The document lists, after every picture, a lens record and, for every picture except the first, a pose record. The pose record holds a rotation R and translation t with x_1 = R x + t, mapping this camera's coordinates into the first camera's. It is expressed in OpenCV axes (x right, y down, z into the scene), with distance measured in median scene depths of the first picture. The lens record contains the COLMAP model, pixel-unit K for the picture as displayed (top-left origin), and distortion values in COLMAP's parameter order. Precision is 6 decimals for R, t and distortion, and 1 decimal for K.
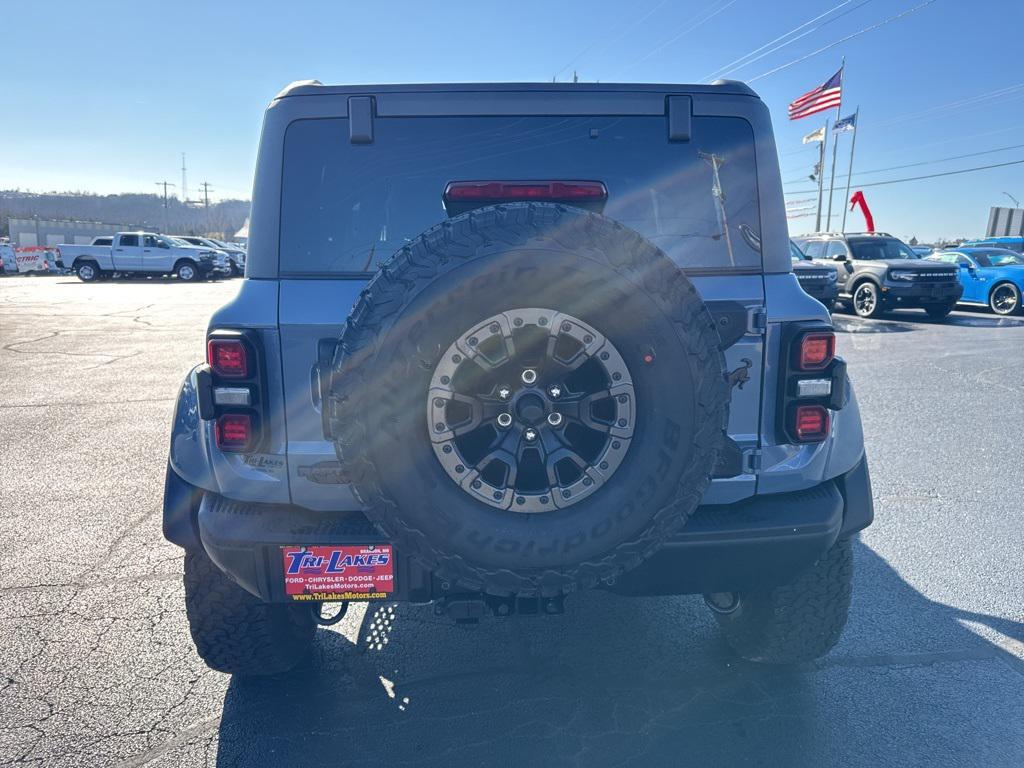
lens RADIAL K [[755.5, 0, 512.0], [0, 755.5, 384.0], [0, 0, 1]] dist [-0.003011, -0.001590]
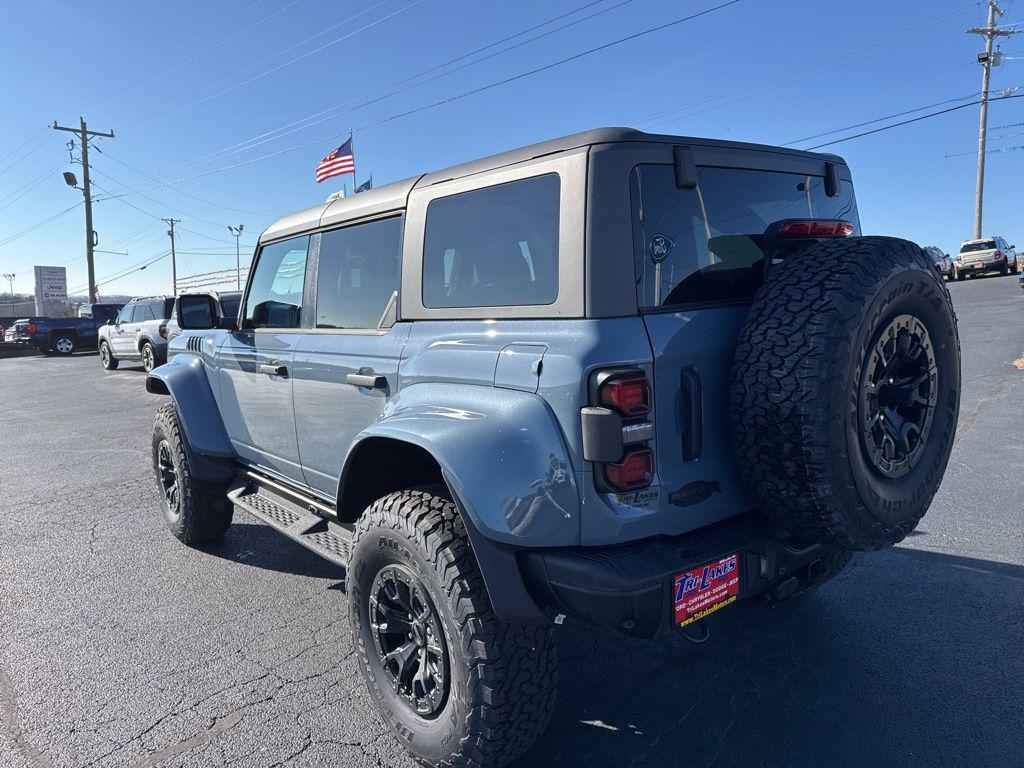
lens RADIAL K [[755.5, 0, 512.0], [0, 755.5, 384.0], [0, 0, 1]] dist [-0.003011, -0.001590]
pose [[0.795589, -0.107230, 0.596272, -1.033974], [0.151733, 0.988111, -0.024758, -0.043638], [-0.586529, 0.110172, 0.802400, 0.289609]]
